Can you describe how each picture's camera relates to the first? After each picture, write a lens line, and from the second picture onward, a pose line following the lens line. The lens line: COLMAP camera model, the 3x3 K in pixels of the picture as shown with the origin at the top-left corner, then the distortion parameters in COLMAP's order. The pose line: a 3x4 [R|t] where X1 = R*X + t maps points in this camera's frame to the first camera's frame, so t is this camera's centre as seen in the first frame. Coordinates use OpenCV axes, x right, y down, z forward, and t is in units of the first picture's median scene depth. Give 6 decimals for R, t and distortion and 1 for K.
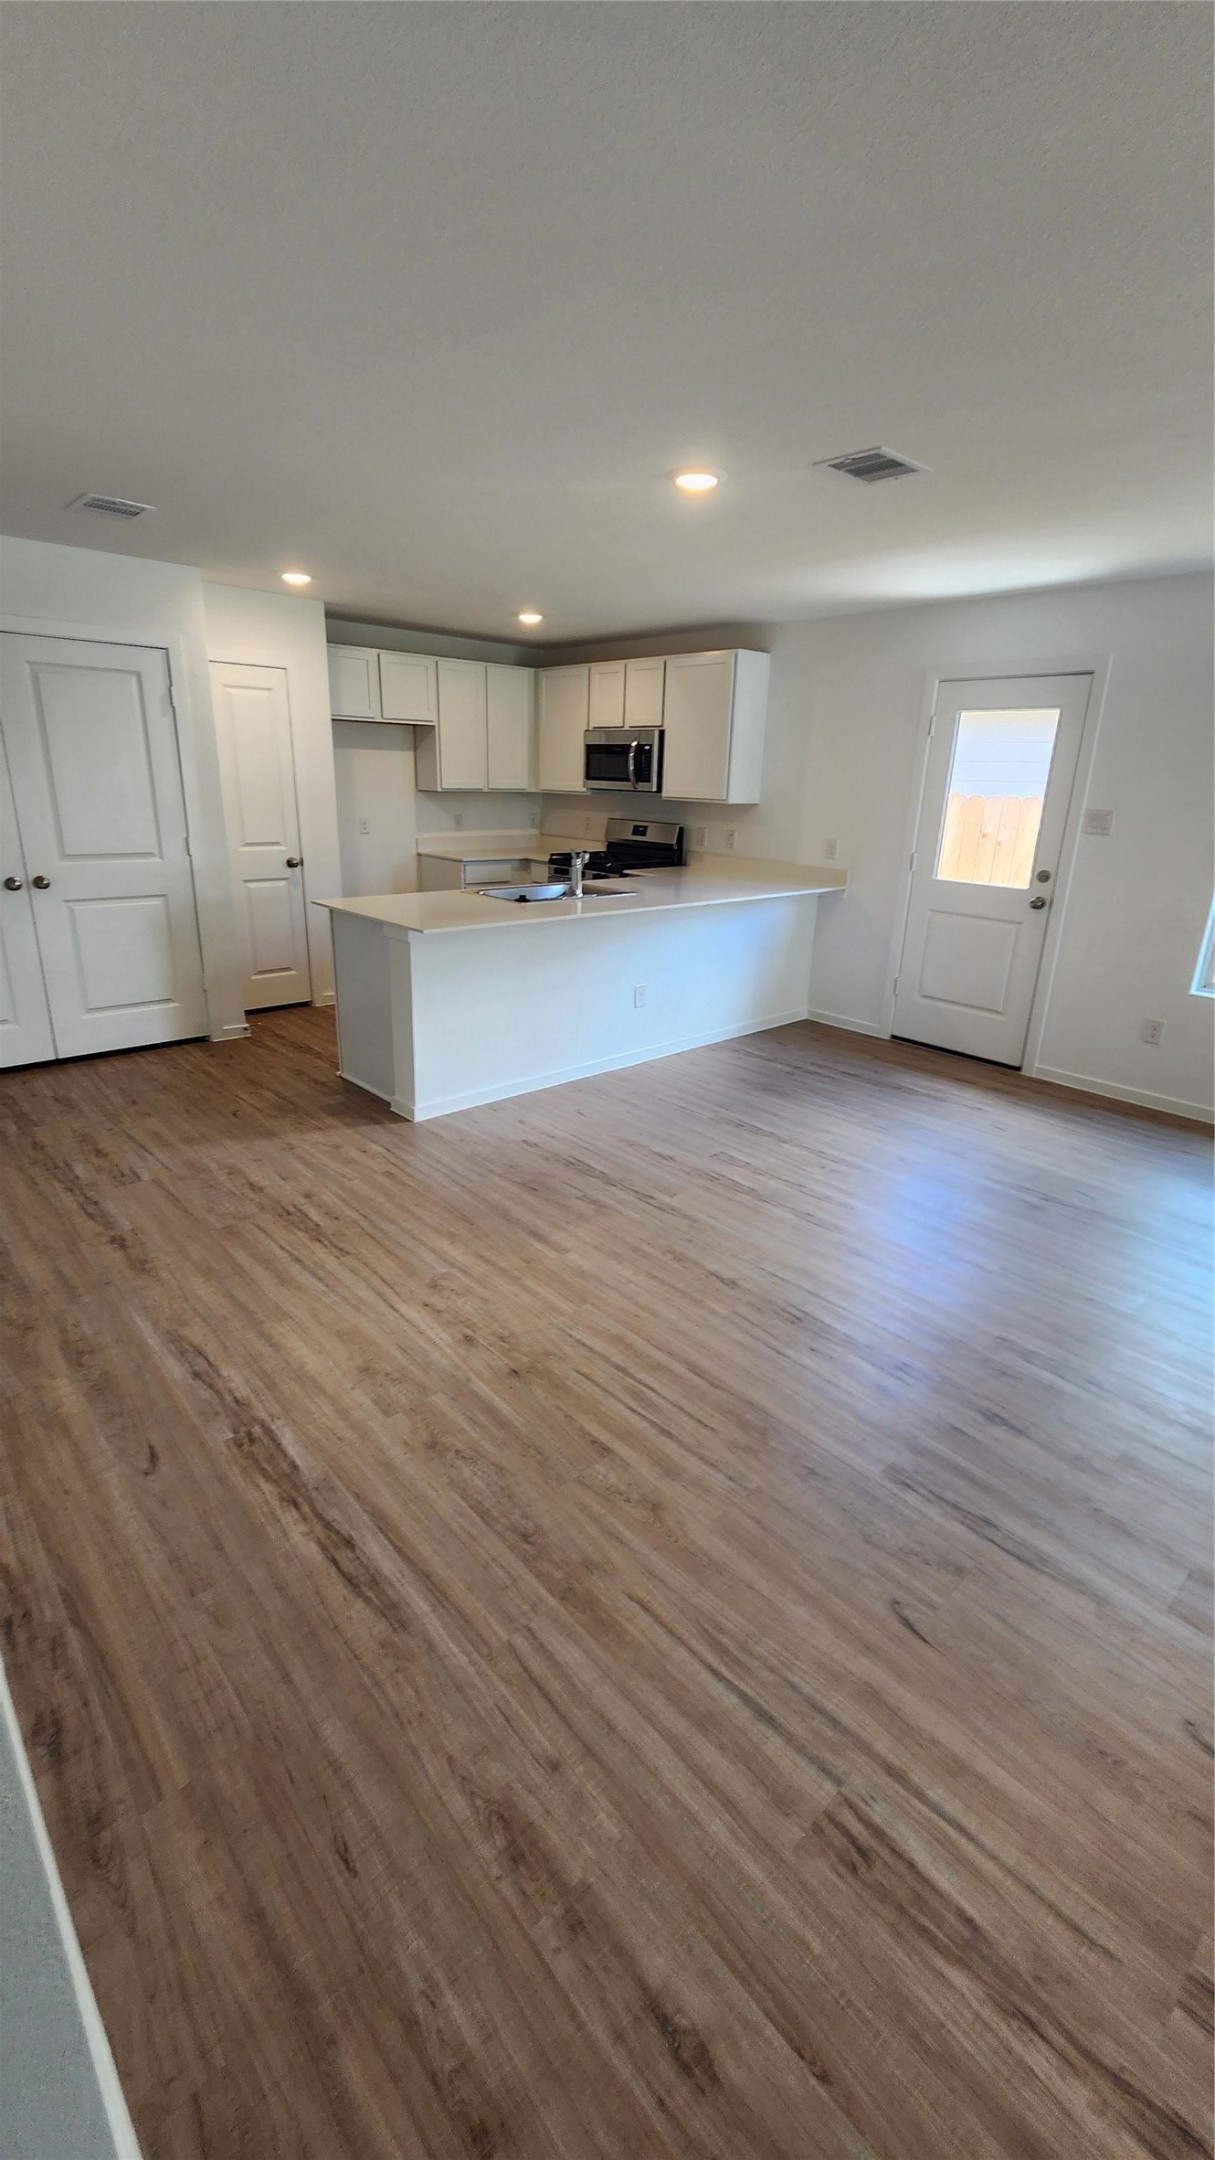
lens RADIAL K [[872.4, 0, 612.7], [0, 872.4, 1071.2], [0, 0, 1]] dist [-0.001249, -0.000254]
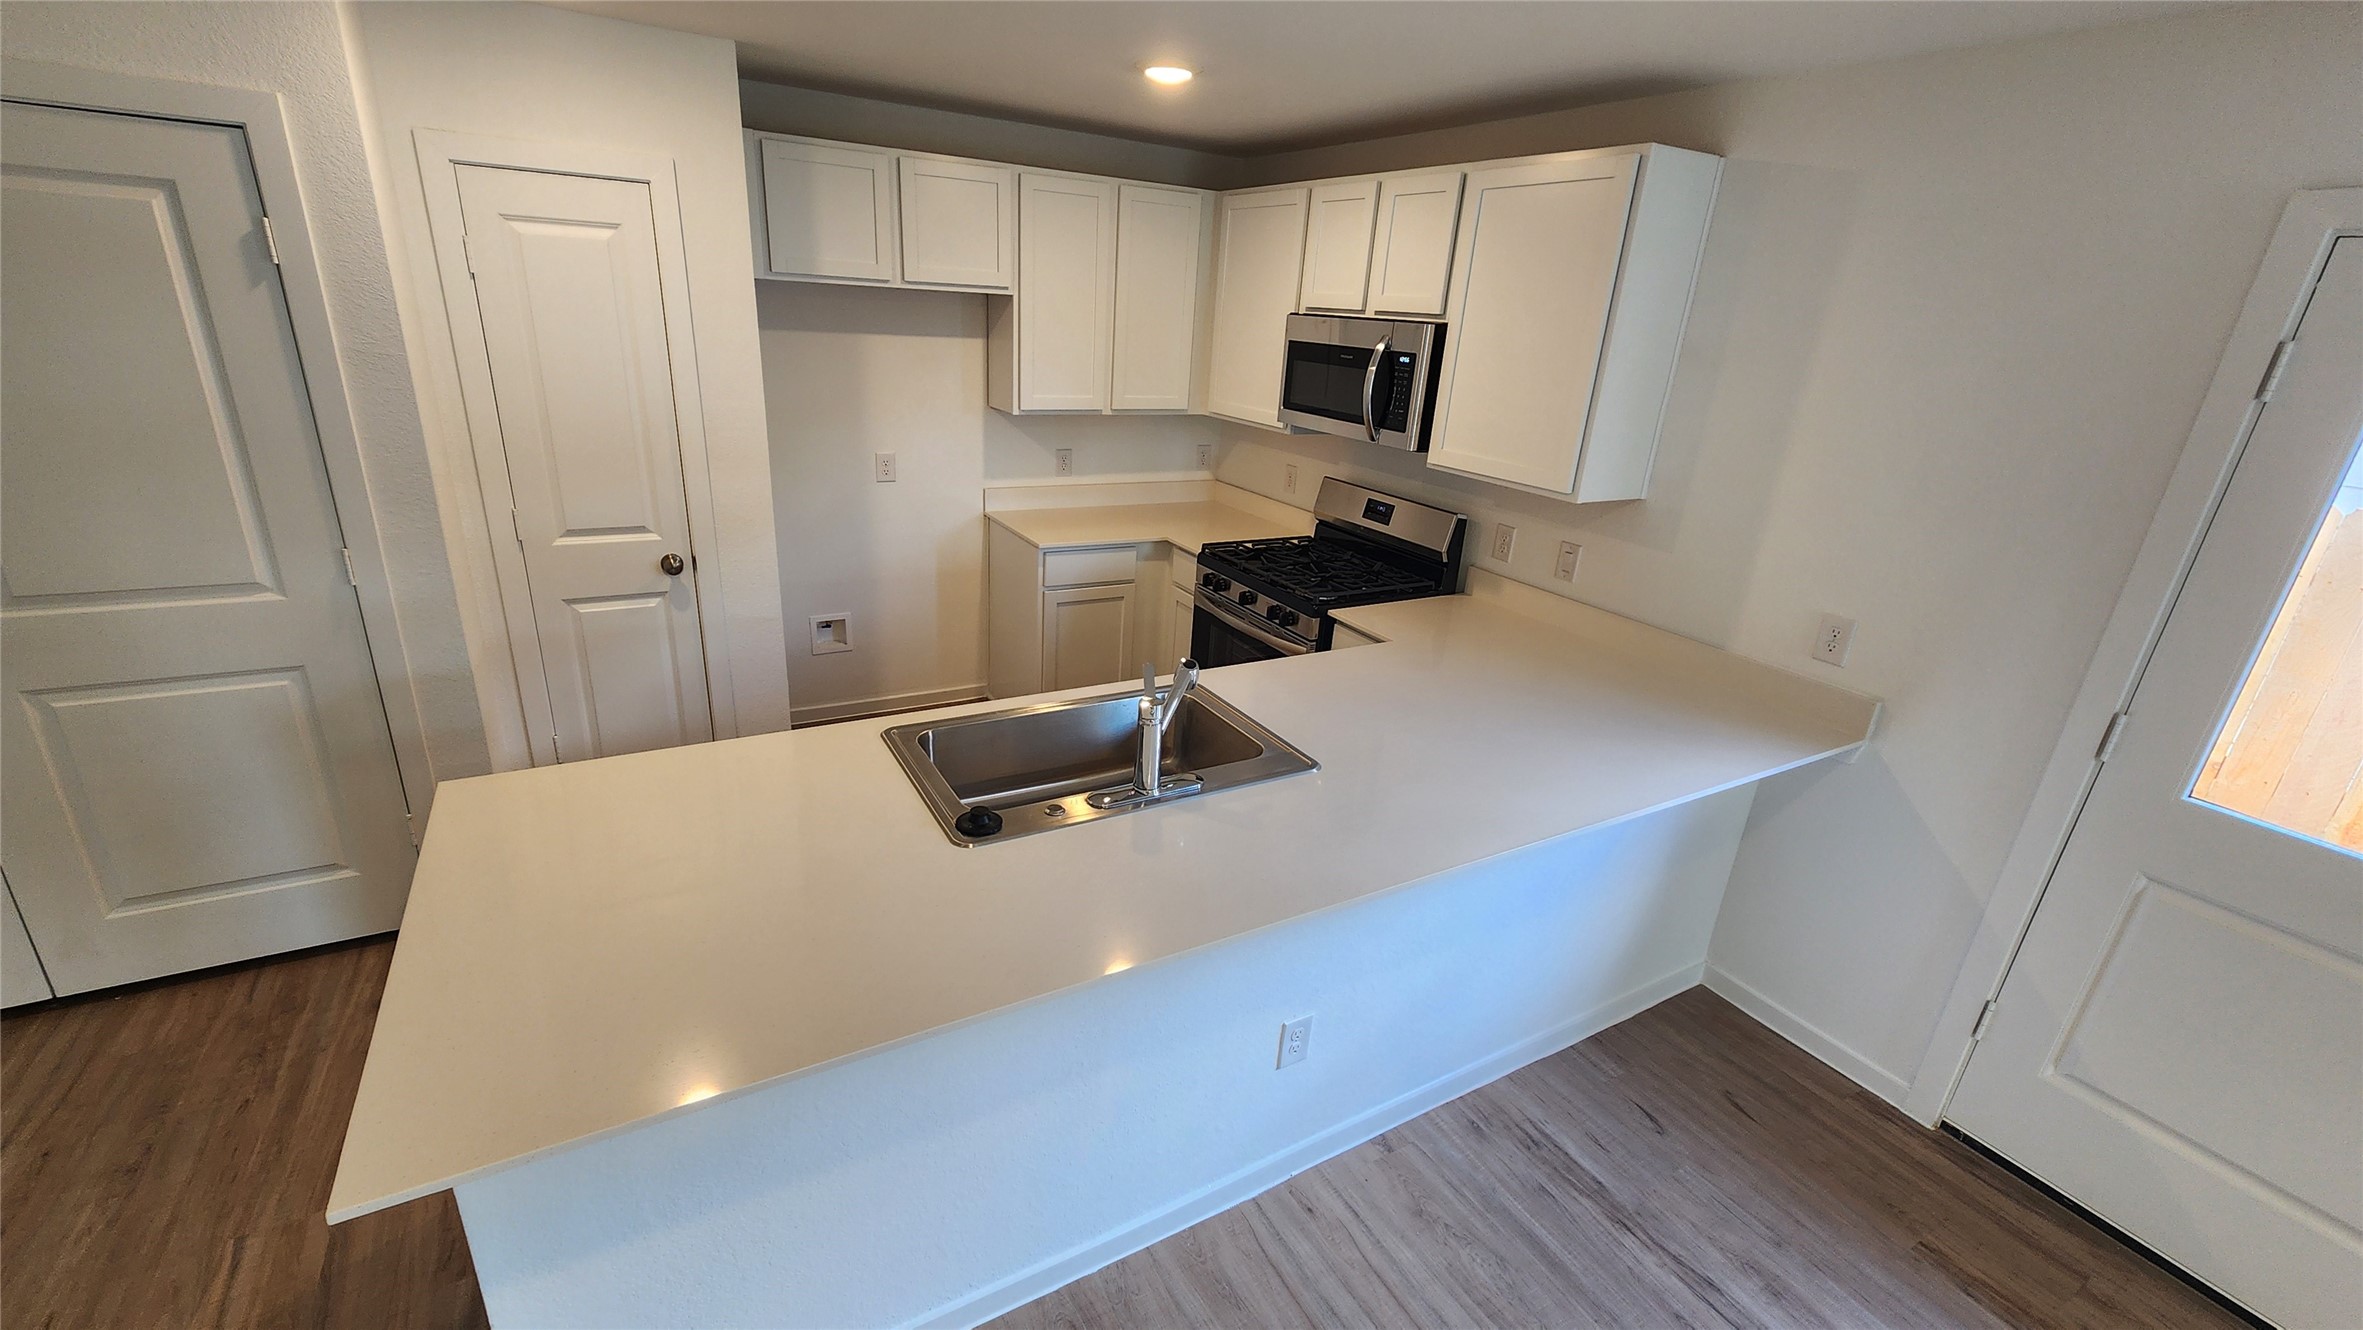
lens RADIAL K [[957.4, 0, 1173.9], [0, 957.4, 667.5], [0, 0, 1]] dist [-0.001542, -0.000196]
pose [[0.976514, 0.103984, -0.188699, 0.031190], [-0.099937, 0.994515, 0.030864, -0.201047], [0.190873, -0.011281, 0.981550, 0.446786]]
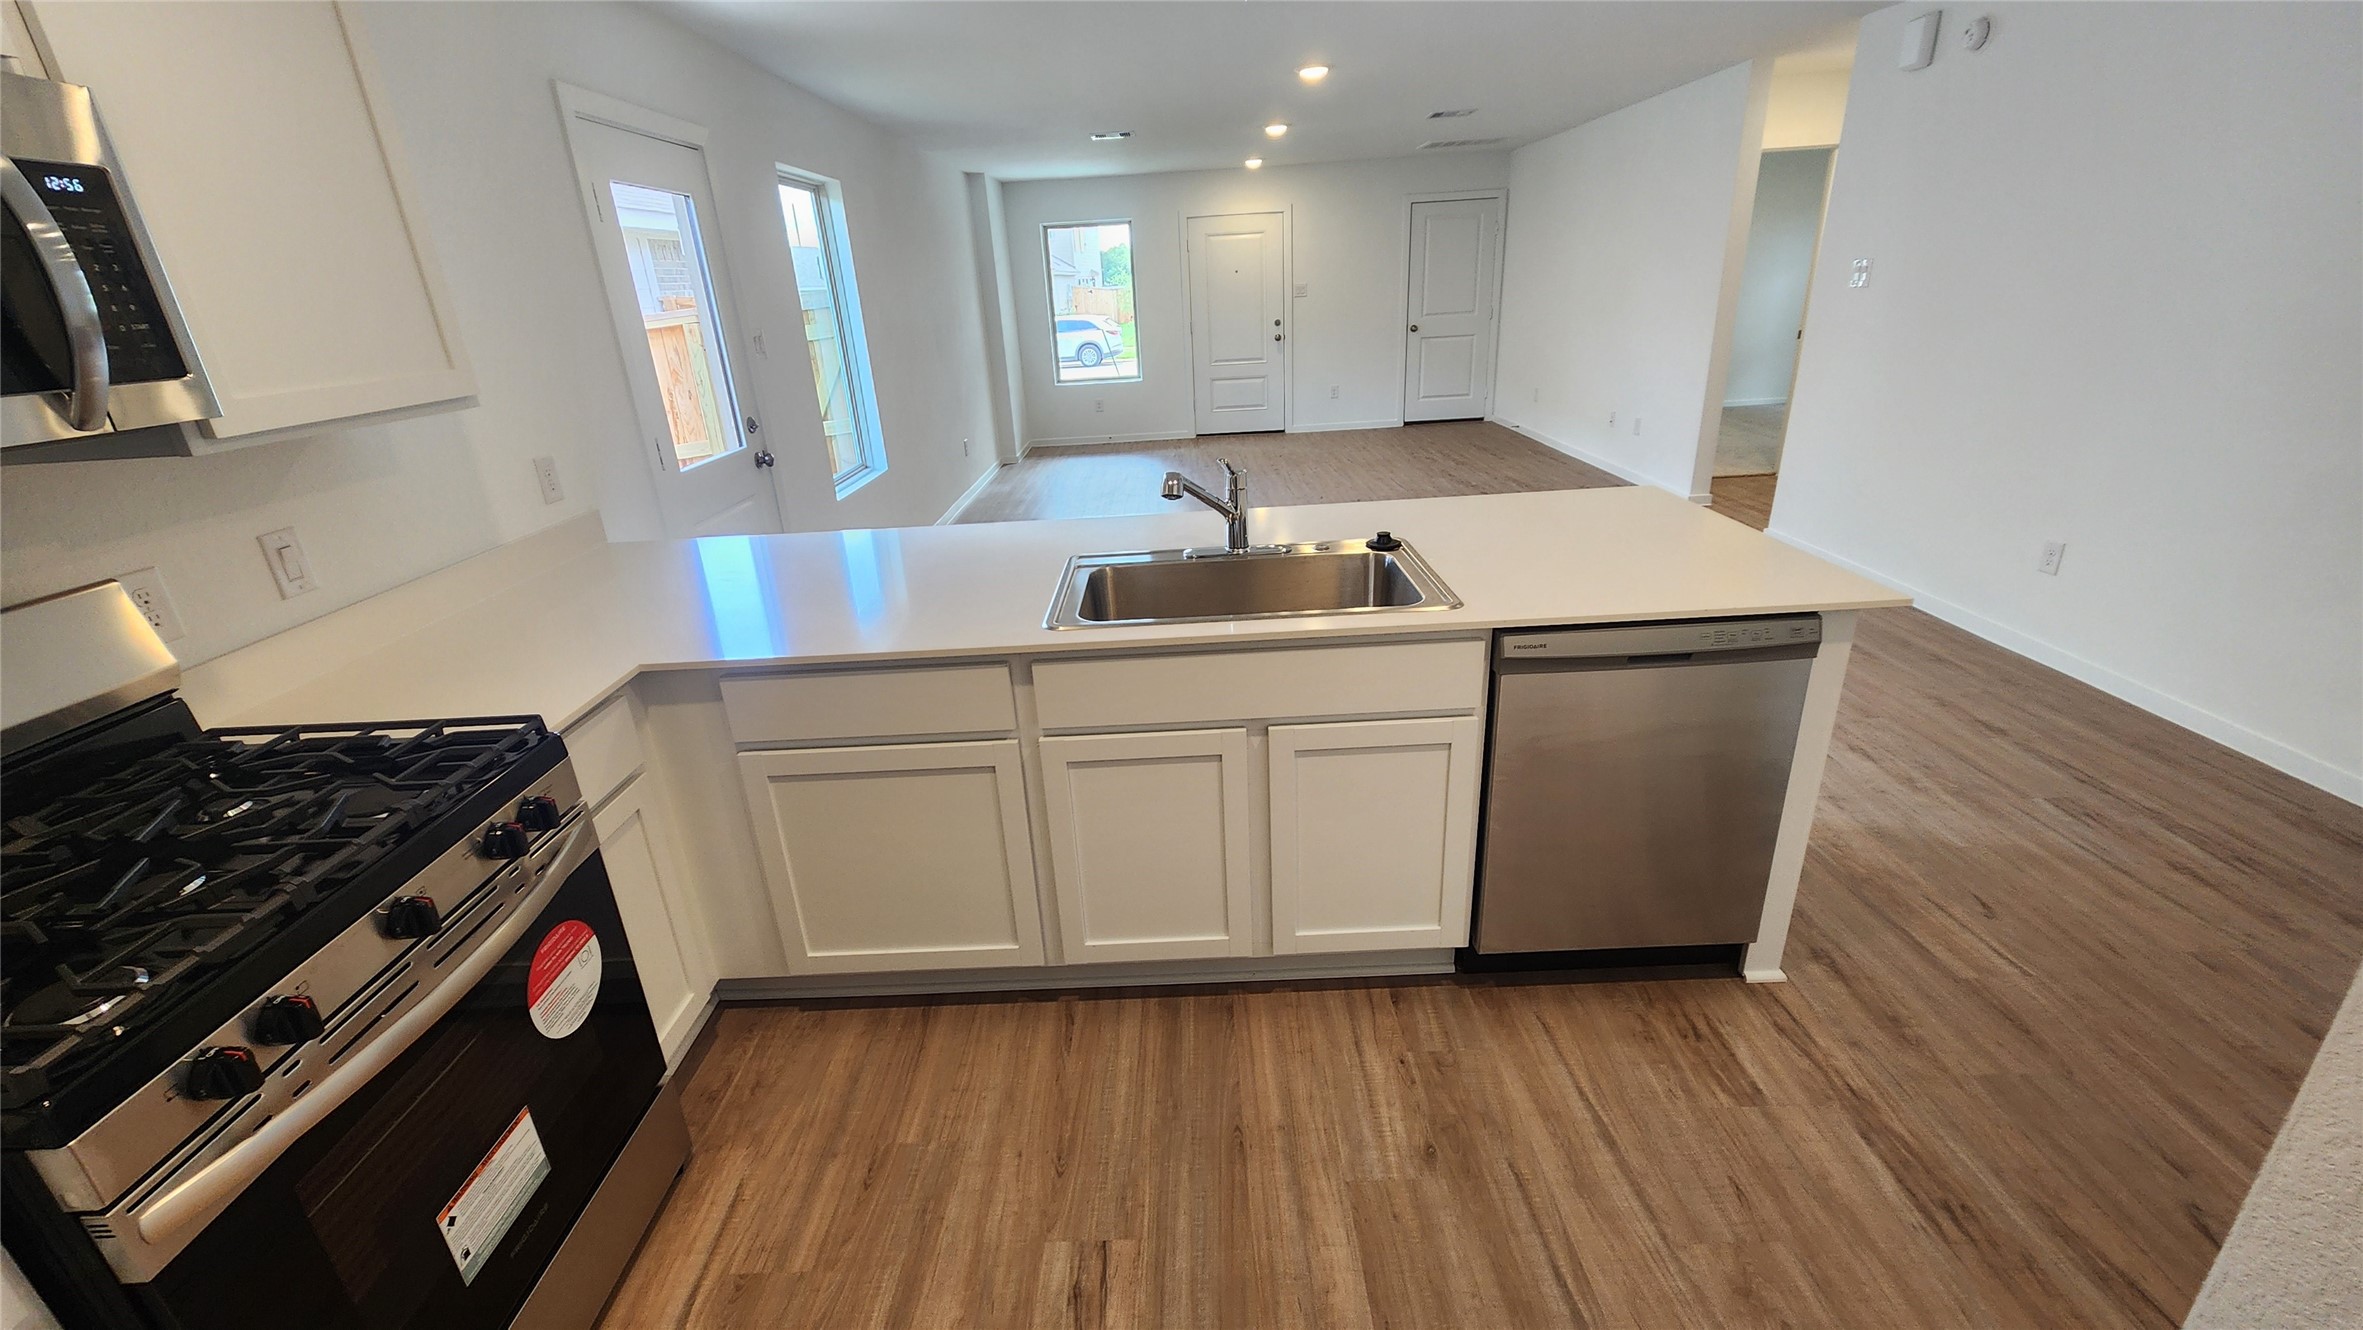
lens RADIAL K [[957.4, 0, 1170.6], [0, 957.4, 662.8], [0, 0, 1]] dist [-0.001542, -0.000196]
pose [[-0.731443, -0.241147, 0.637840, -0.264011], [0.253673, 0.772024, 0.582777, -0.343721], [-0.632962, 0.588071, -0.503519, 0.988065]]
